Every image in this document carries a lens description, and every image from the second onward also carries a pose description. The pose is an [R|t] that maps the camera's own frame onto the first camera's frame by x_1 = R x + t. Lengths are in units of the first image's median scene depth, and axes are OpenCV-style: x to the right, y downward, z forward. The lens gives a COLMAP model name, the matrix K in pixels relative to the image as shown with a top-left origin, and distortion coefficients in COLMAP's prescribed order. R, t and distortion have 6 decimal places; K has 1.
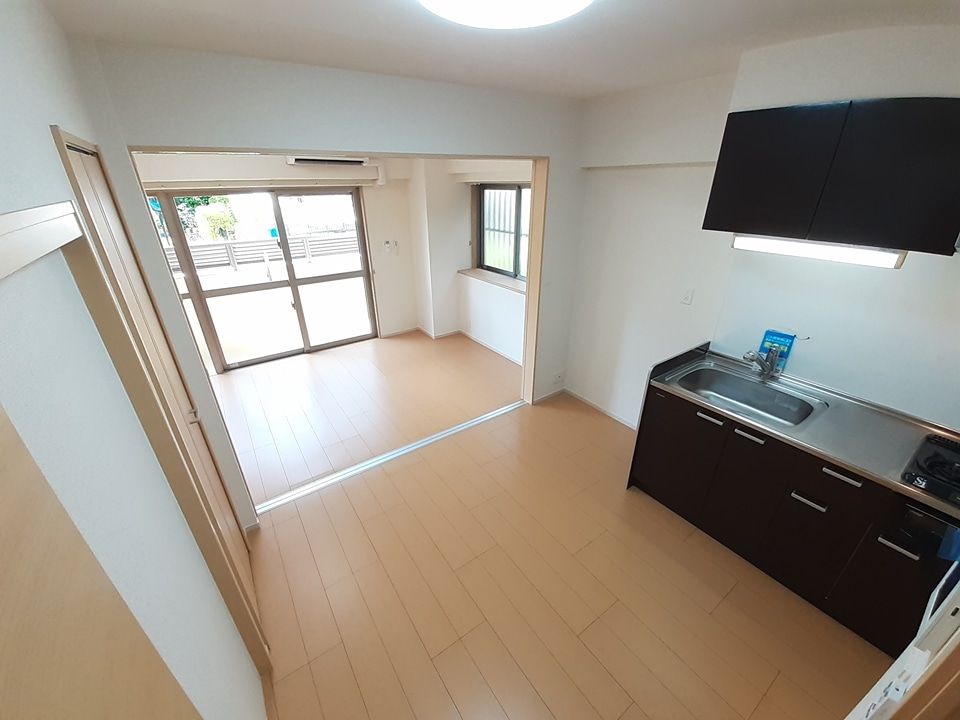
lens RADIAL K [[377.0, 0, 476.5], [0, 377.0, 363.0], [0, 0, 1]] dist [0.024403, -0.018577]
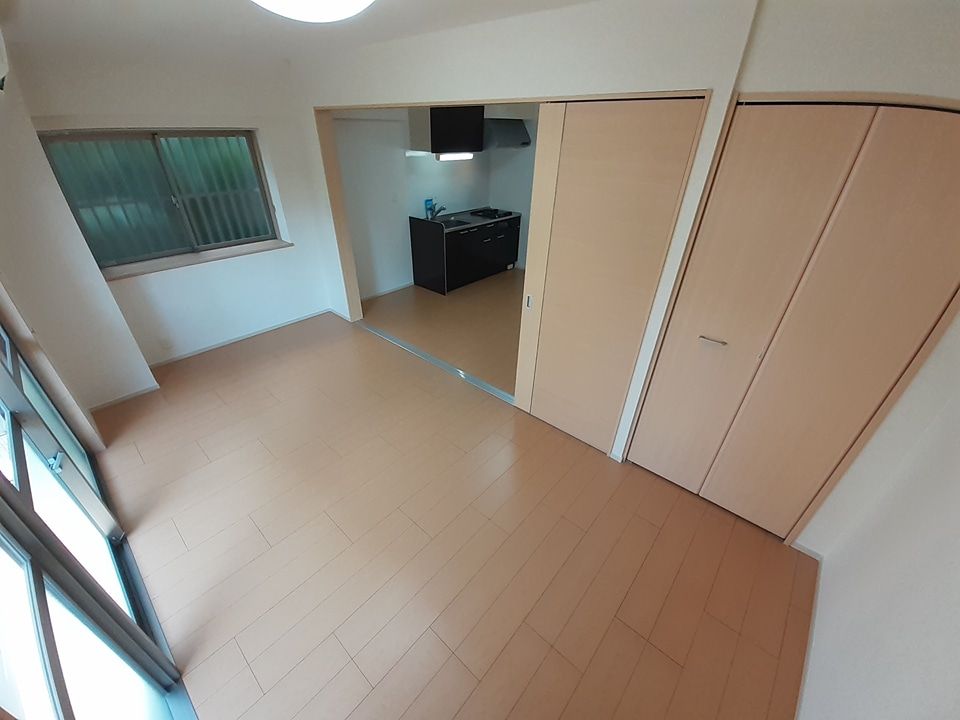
lens RADIAL K [[377.0, 0, 476.5], [0, 377.0, 363.0], [0, 0, 1]] dist [0.024403, -0.018577]
pose [[-0.240298, -0.499537, 0.832298, -0.808983], [0.419275, 0.719901, 0.553129, -0.244277], [-0.875480, 0.481877, 0.036452, 0.533991]]
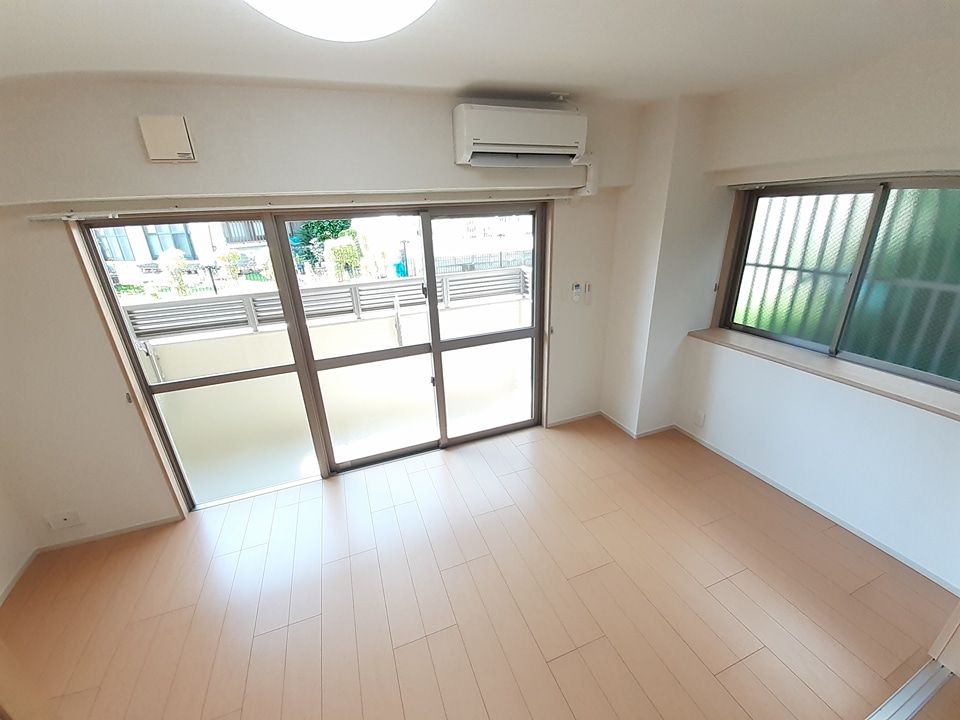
lens RADIAL K [[377.0, 0, 476.5], [0, 377.0, 363.0], [0, 0, 1]] dist [0.024403, -0.018577]
pose [[0.970174, 0.057955, -0.235381, -0.245035], [-0.074988, 0.995125, -0.064062, -0.139046], [0.230520, 0.079802, 0.969790, 0.359696]]
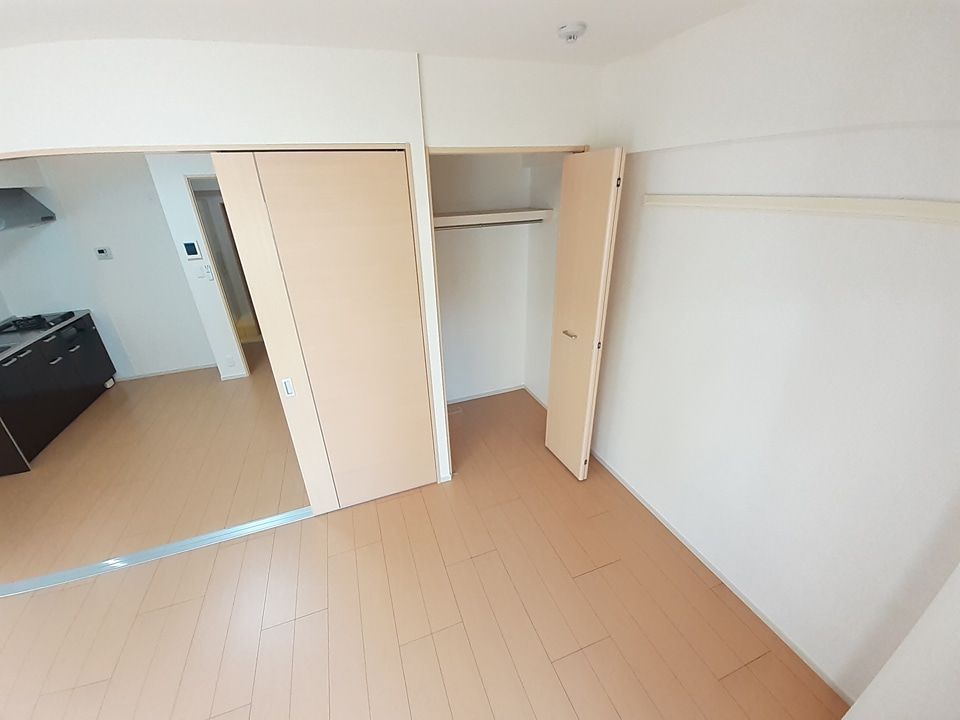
lens RADIAL K [[377.0, 0, 476.5], [0, 377.0, 363.0], [0, 0, 1]] dist [0.024403, -0.018577]
pose [[-0.966001, -0.063206, 0.250693, -0.641447], [0.155658, 0.632028, 0.759152, -0.287810], [-0.206428, 0.772364, -0.600701, 0.640316]]
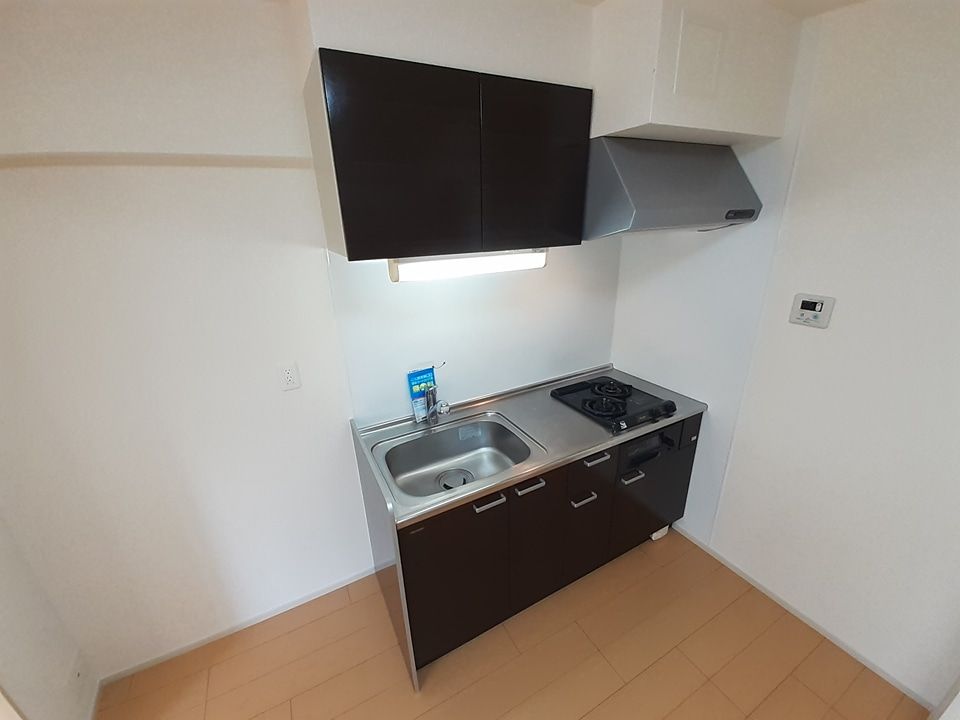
lens RADIAL K [[377.0, 0, 476.5], [0, 377.0, 363.0], [0, 0, 1]] dist [0.024403, -0.018577]
pose [[0.124825, -0.337757, 0.932919, 0.015580], [0.468665, 0.848835, 0.244607, -0.112848], [-0.874512, 0.406694, 0.264251, 0.309020]]
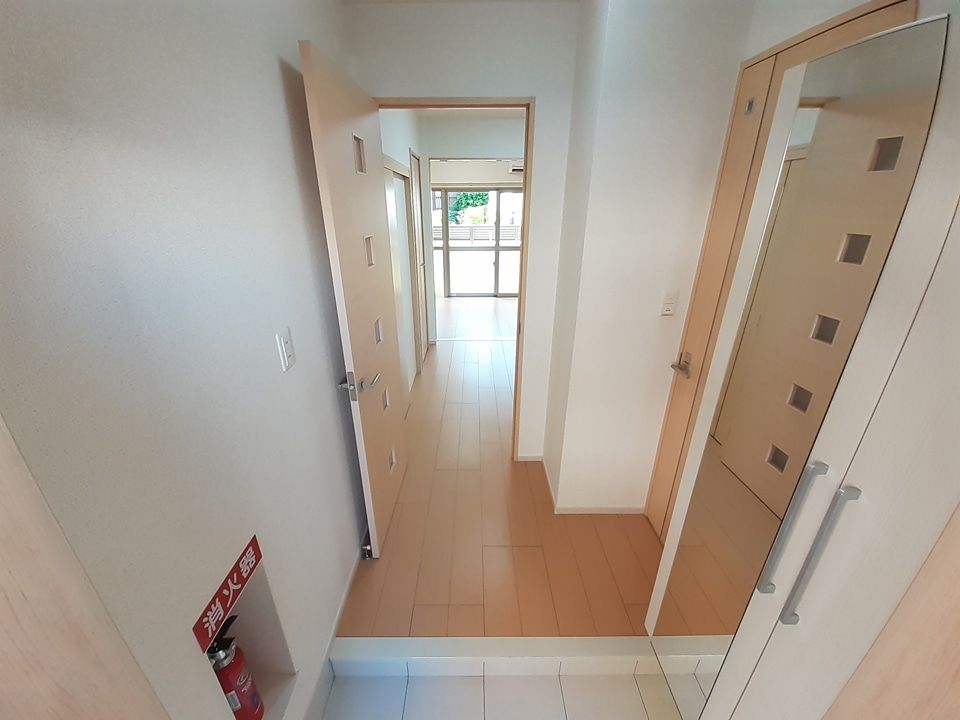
lens RADIAL K [[386.2, 0, 477.1], [0, 386.2, 361.8], [0, 0, 1]] dist [-0.001097, 0.022725]
pose [[0.823728, 0.224240, -0.520758, 0.354972], [-0.254861, 0.966888, 0.013208, 0.223002], [0.506476, 0.121841, 0.853602, -0.317431]]
